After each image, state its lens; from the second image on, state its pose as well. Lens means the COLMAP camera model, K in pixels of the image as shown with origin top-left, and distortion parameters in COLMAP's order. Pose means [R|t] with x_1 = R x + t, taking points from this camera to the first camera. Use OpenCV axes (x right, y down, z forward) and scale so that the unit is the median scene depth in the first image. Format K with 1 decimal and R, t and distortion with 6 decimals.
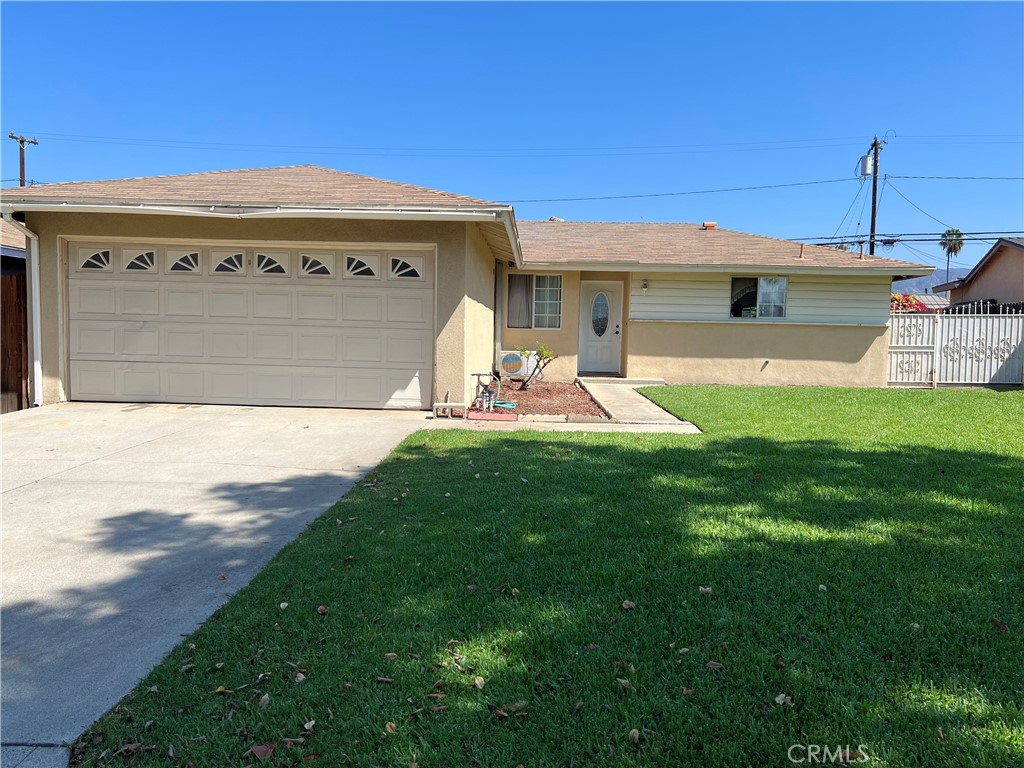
lens RADIAL K [[765.5, 0, 512.0], [0, 765.5, 384.0], [0, 0, 1]] dist [0.066207, -0.090212]
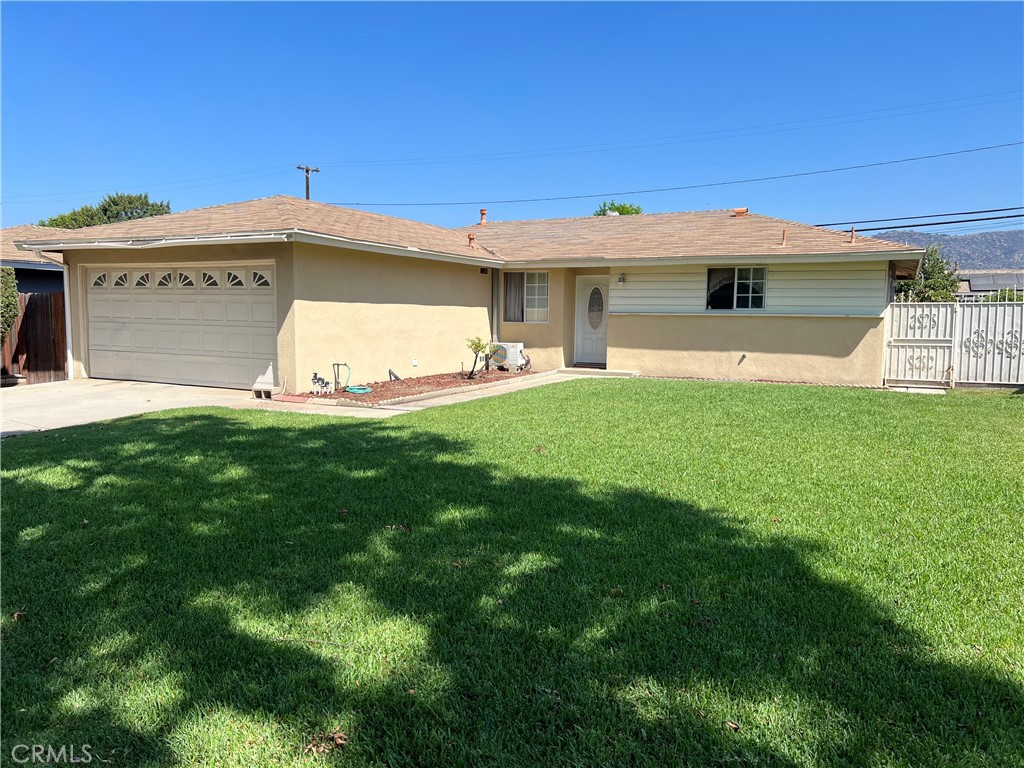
lens RADIAL K [[765.5, 0, 512.0], [0, 765.5, 384.0], [0, 0, 1]] dist [0.066207, -0.090212]
pose [[0.906635, 0.027643, -0.421010, 0.471357], [-0.019884, 0.999542, 0.022808, -0.009339], [0.421447, -0.012308, 0.906769, 0.009662]]
